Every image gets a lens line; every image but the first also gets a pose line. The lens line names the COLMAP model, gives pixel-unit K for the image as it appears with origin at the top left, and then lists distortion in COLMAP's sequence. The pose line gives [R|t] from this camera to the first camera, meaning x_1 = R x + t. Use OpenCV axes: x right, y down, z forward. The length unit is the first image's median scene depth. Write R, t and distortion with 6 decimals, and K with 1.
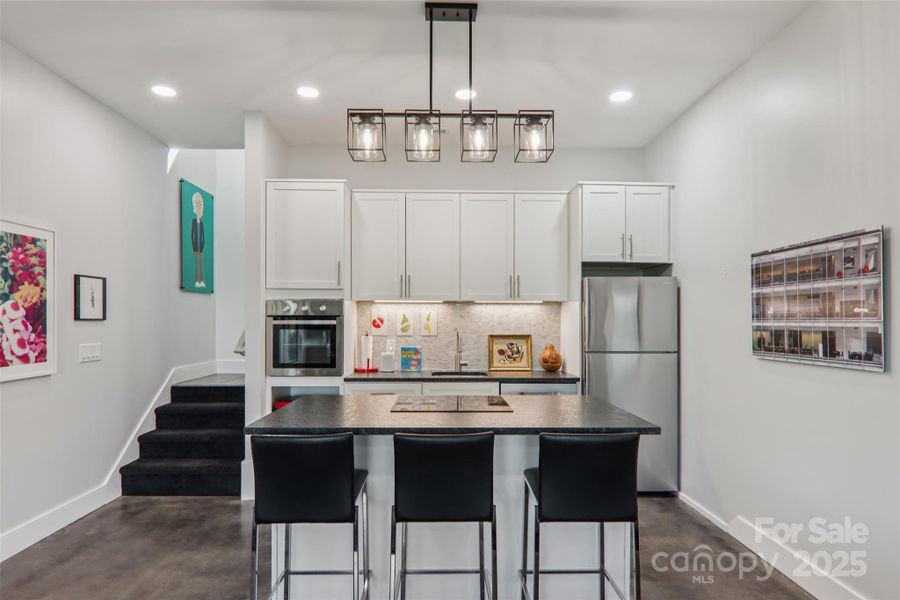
lens RADIAL K [[500.9, 0, 446.0], [0, 500.9, 318.6], [0, 0, 1]] dist [-0.002782, -0.003482]
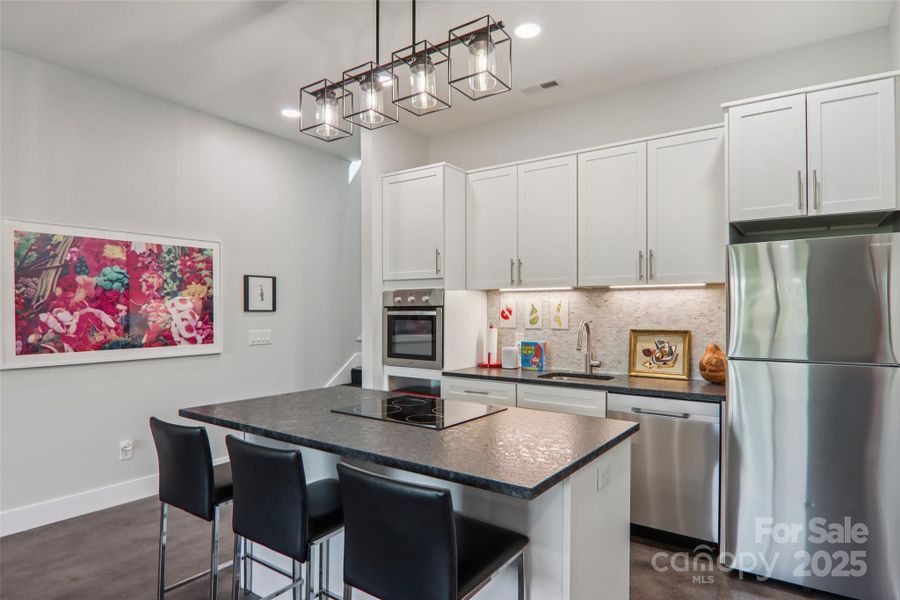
lens RADIAL K [[500.9, 0, 451.5], [0, 500.9, 304.9], [0, 0, 1]] dist [-0.002782, -0.003482]
pose [[0.811333, -0.009611, -0.584505, 0.361778], [0.003239, 0.999923, -0.011945, 0.003332], [0.584575, 0.007798, 0.811302, 0.241955]]
